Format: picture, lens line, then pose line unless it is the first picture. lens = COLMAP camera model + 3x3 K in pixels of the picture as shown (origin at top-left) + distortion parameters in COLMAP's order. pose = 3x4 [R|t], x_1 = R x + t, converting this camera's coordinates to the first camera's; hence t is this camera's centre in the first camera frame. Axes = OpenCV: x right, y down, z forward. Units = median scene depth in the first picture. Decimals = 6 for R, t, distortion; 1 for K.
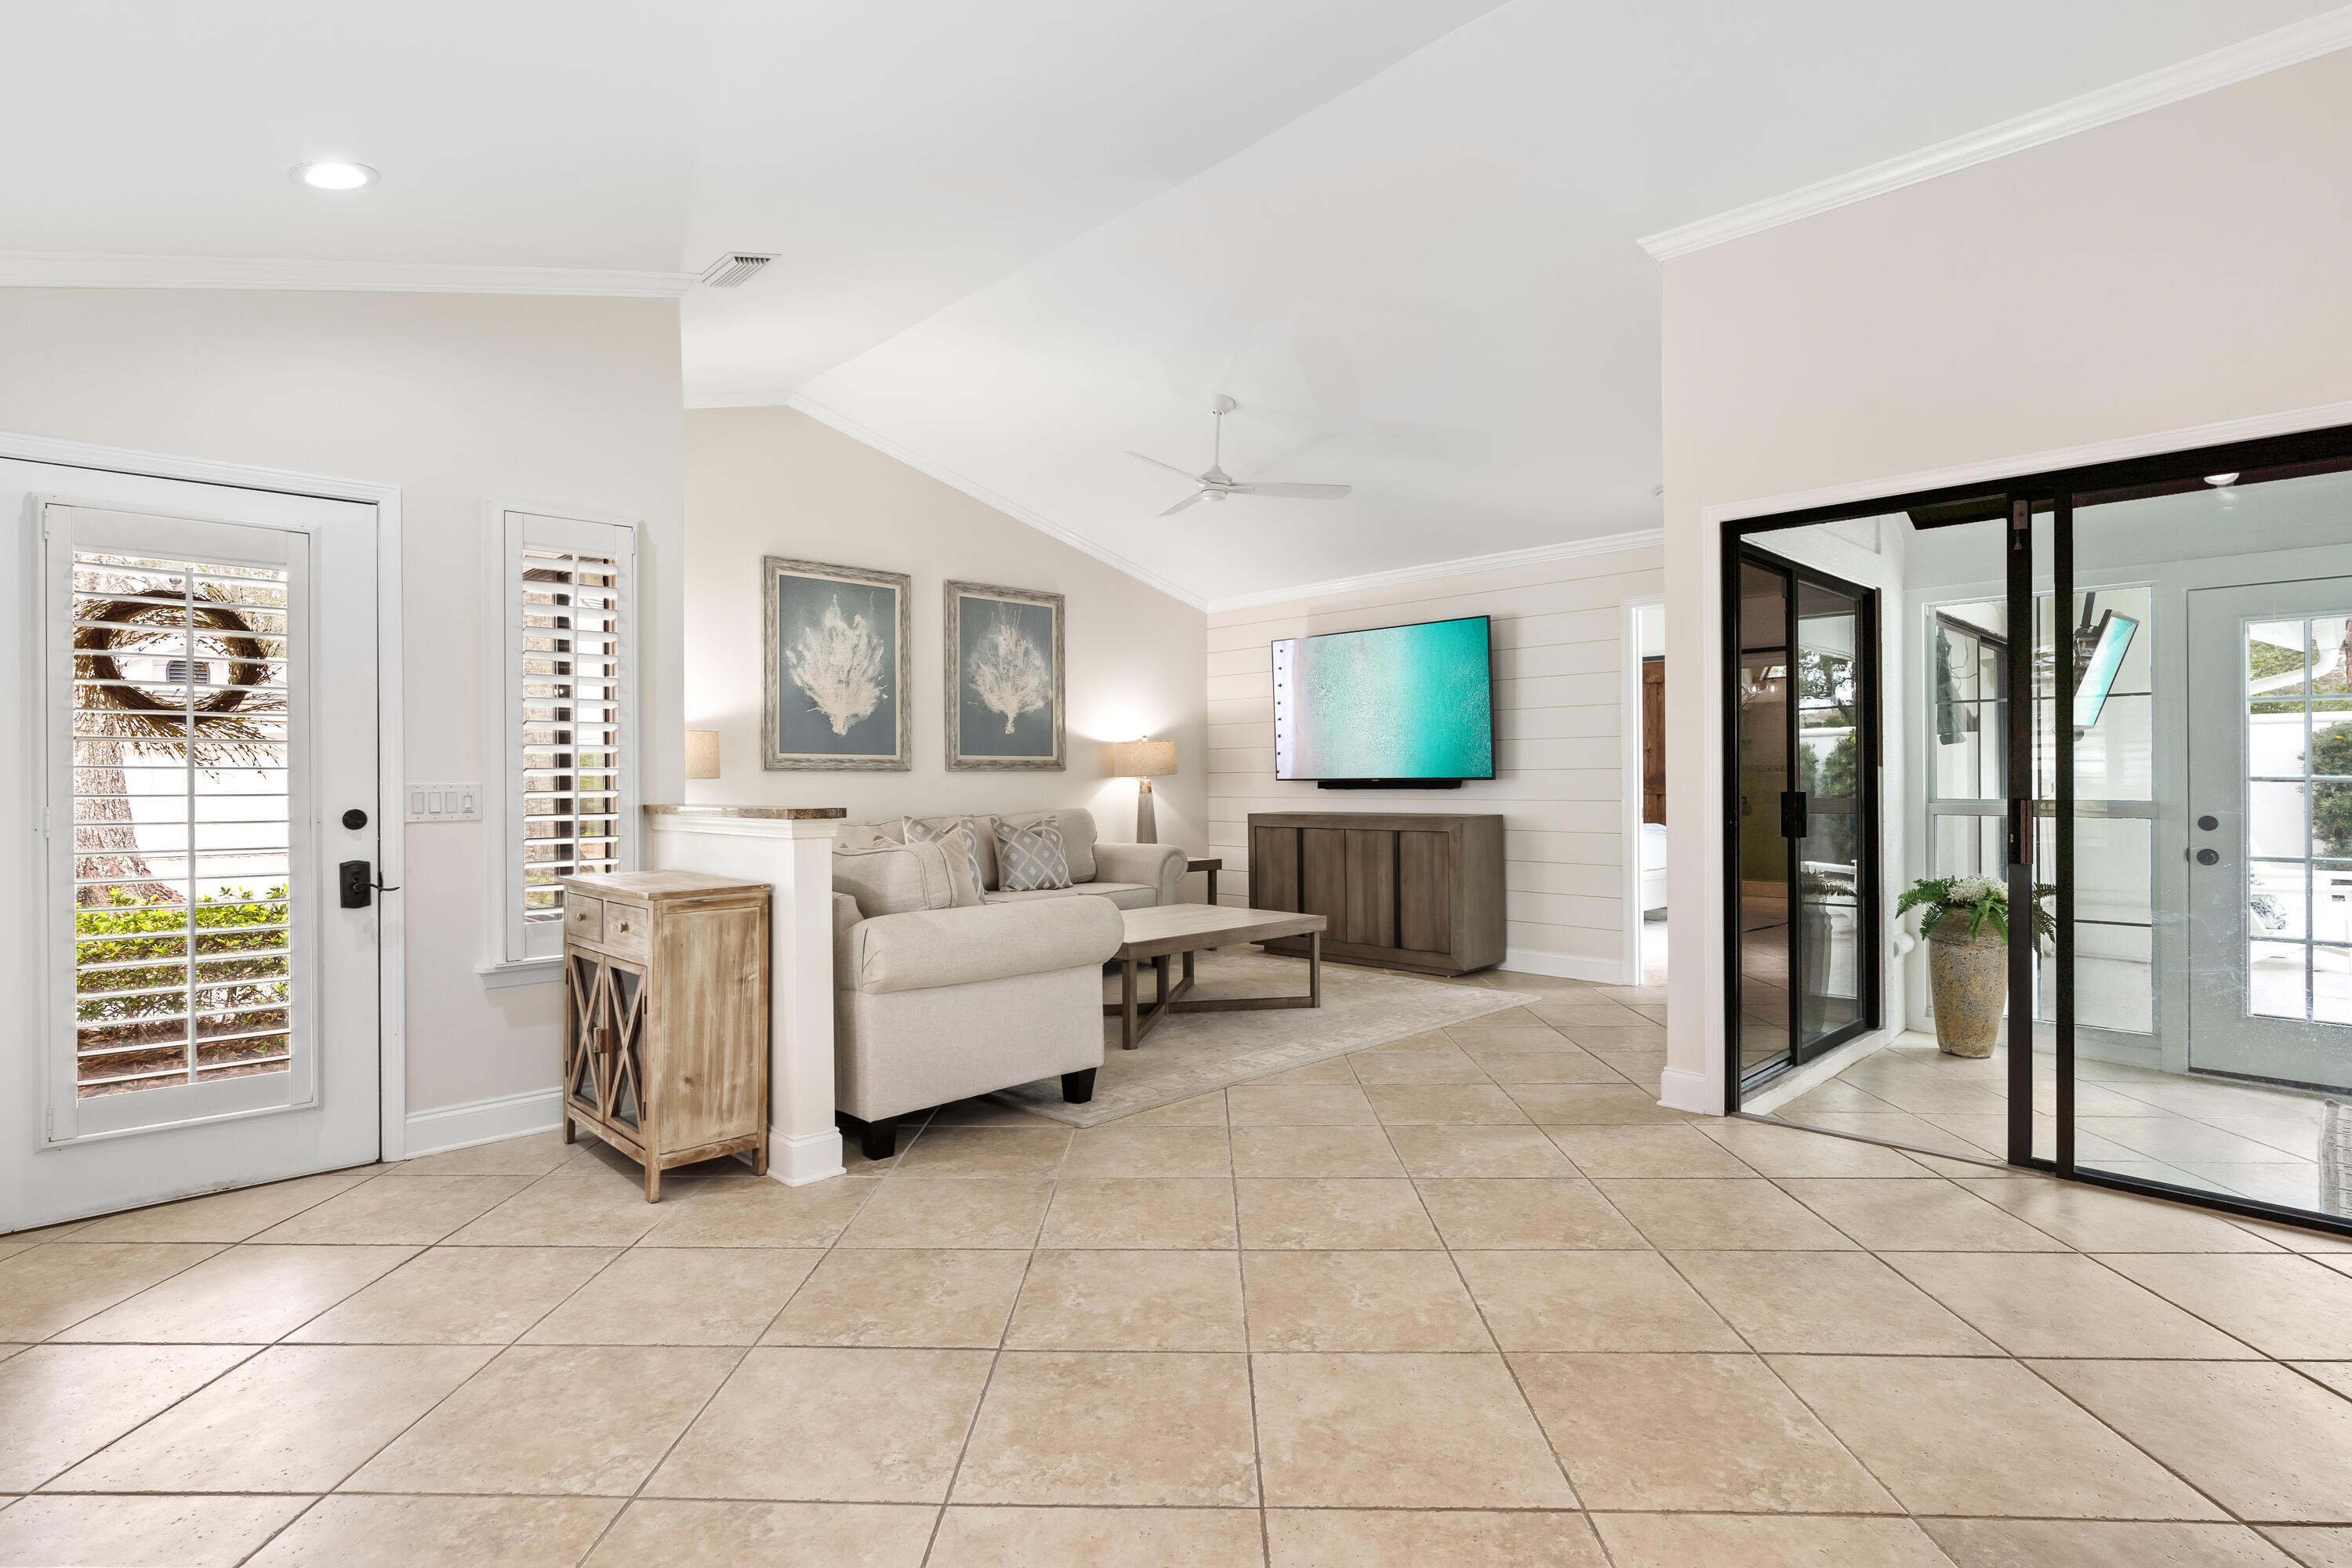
lens RADIAL K [[1162.3, 0, 1146.0], [0, 1162.3, 772.2], [0, 0, 1]] dist [-0.002091, -0.000204]
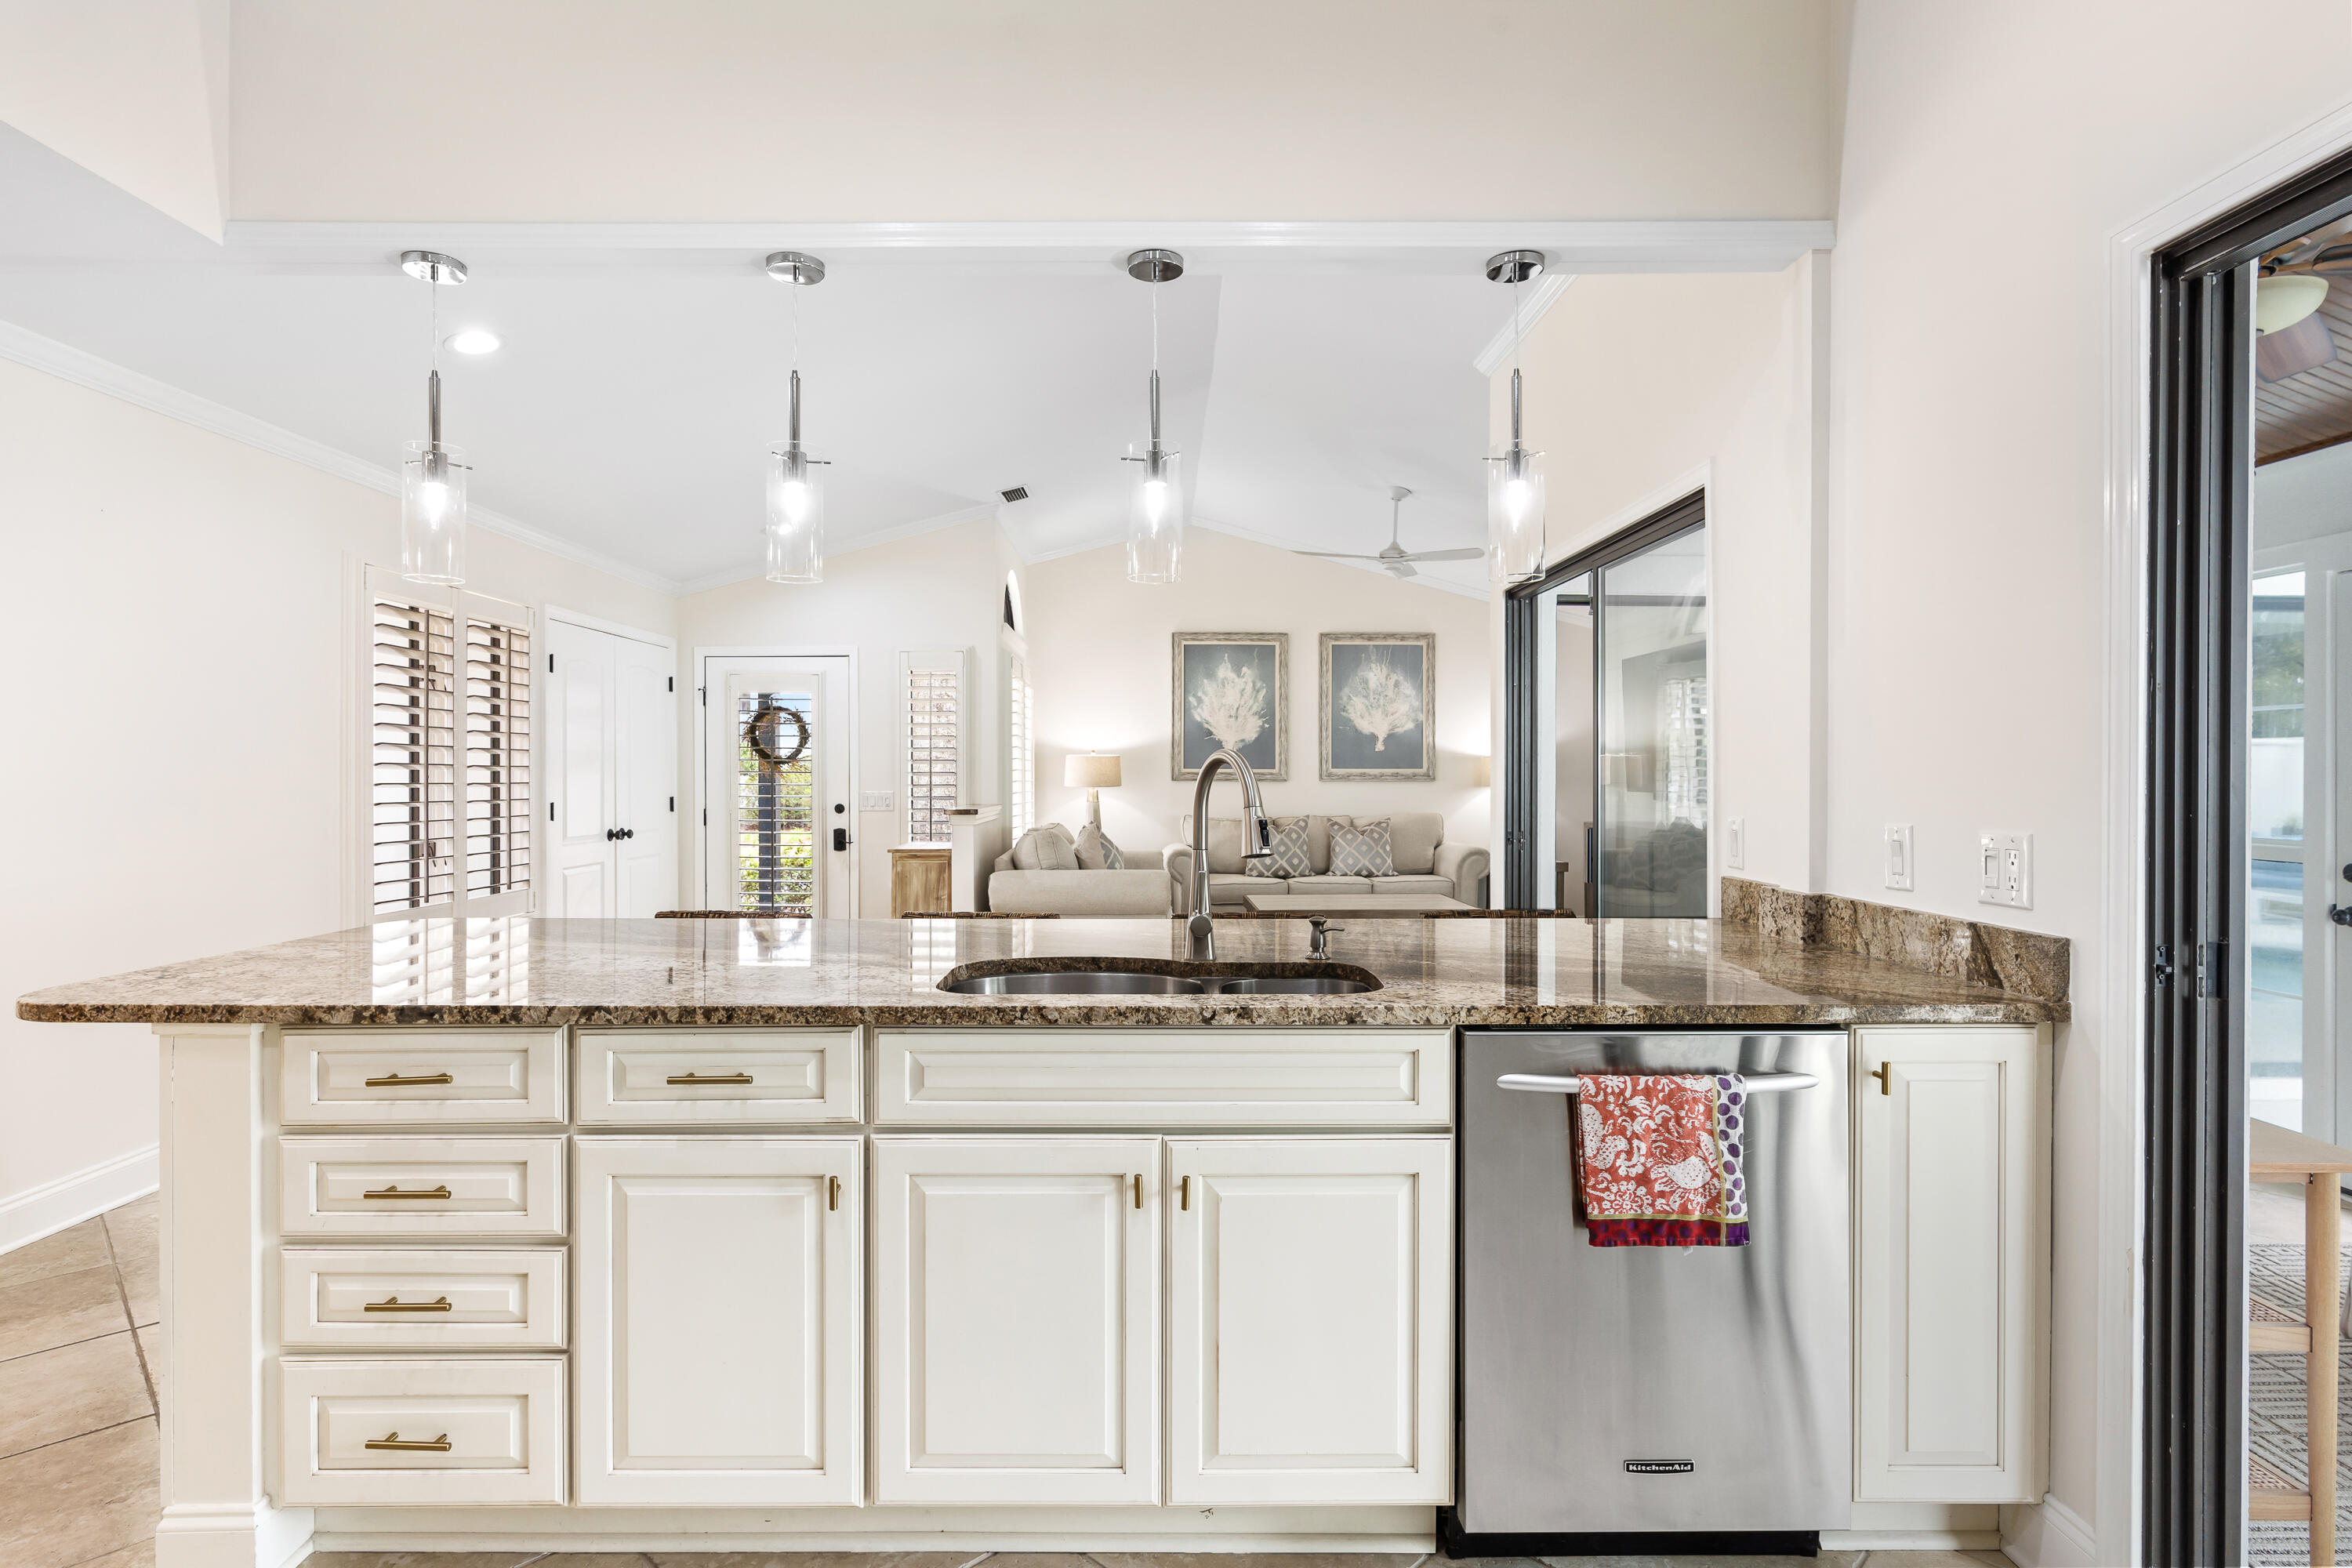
lens RADIAL K [[1196.1, 0, 1168.2], [0, 1196.1, 781.1], [0, 0, 1]] dist [0.000908, 0.000225]
pose [[0.736568, 0.010678, -0.676279, 0.619822], [-0.000751, 0.999888, 0.014969, -0.021241], [0.676363, -0.010518, 0.736493, -0.096127]]
